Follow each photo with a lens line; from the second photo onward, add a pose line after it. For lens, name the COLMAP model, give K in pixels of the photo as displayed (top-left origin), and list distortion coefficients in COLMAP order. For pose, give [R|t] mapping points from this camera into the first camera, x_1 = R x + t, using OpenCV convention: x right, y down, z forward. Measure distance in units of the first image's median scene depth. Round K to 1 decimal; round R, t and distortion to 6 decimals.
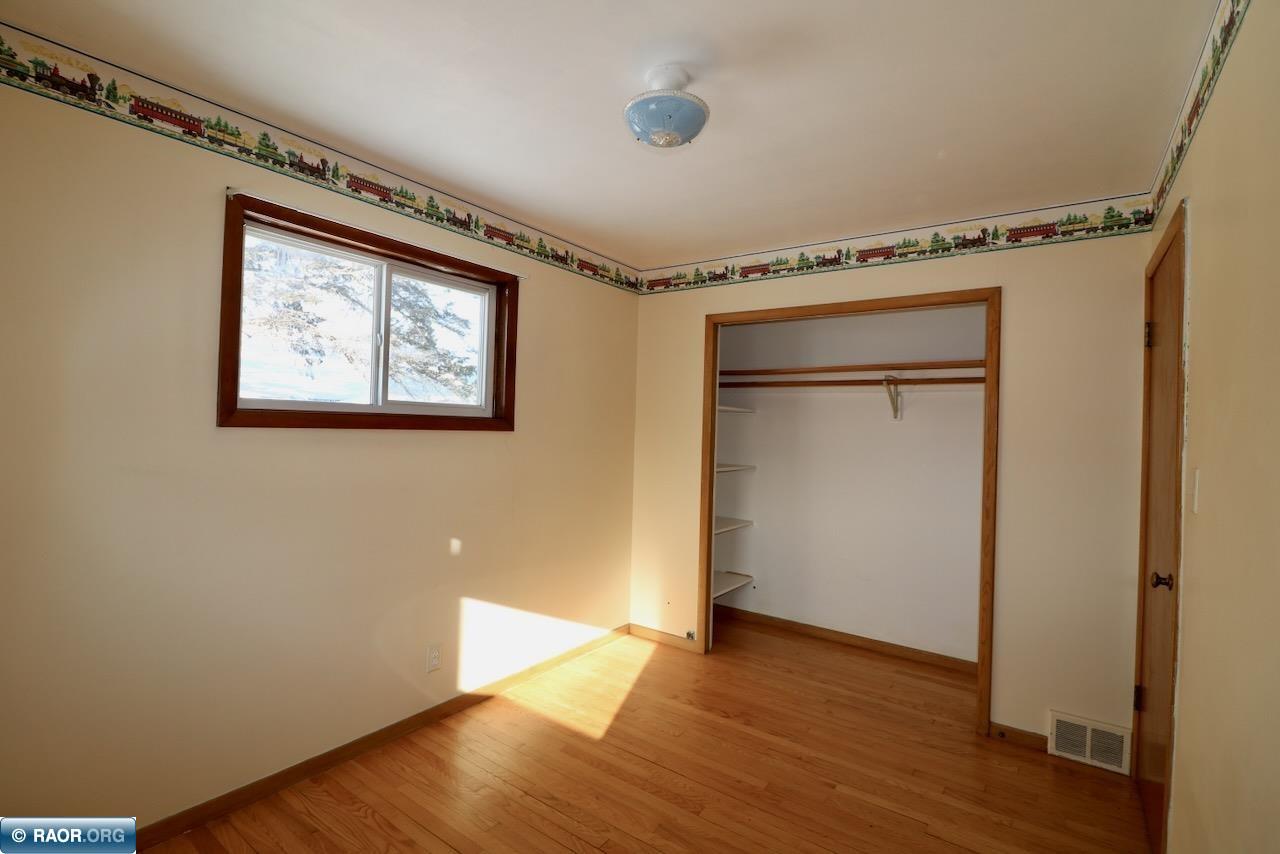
lens RADIAL K [[590.2, 0, 641.7], [0, 590.2, 429.6], [0, 0, 1]] dist [-0.020122, -0.004744]
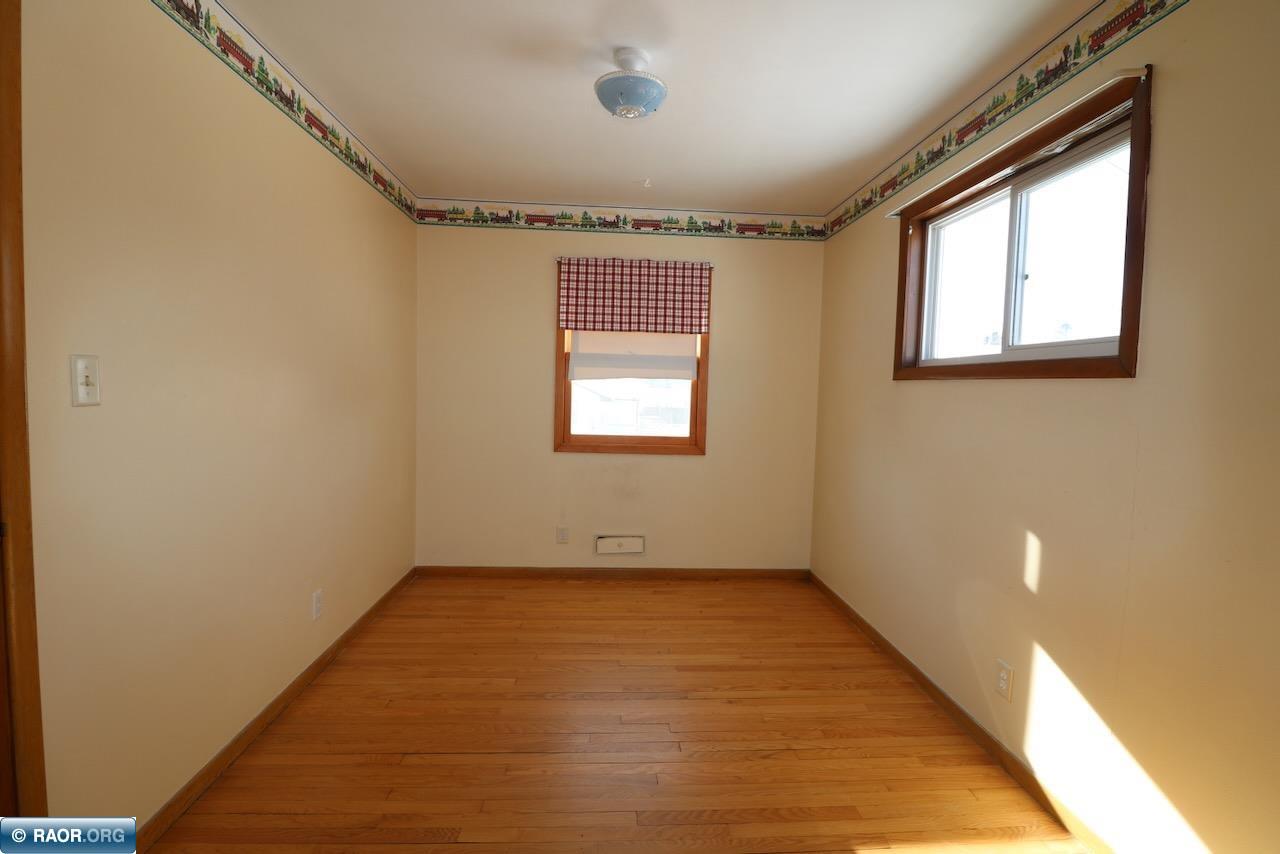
lens RADIAL K [[590.2, 0, 639.7], [0, 590.2, 421.9], [0, 0, 1]] dist [-0.020122, -0.004744]
pose [[-0.782445, -0.004290, -0.622705, 0.521053], [-0.043185, 0.997943, 0.047388, 0.042368], [0.621220, 0.063970, -0.781021, 1.358211]]
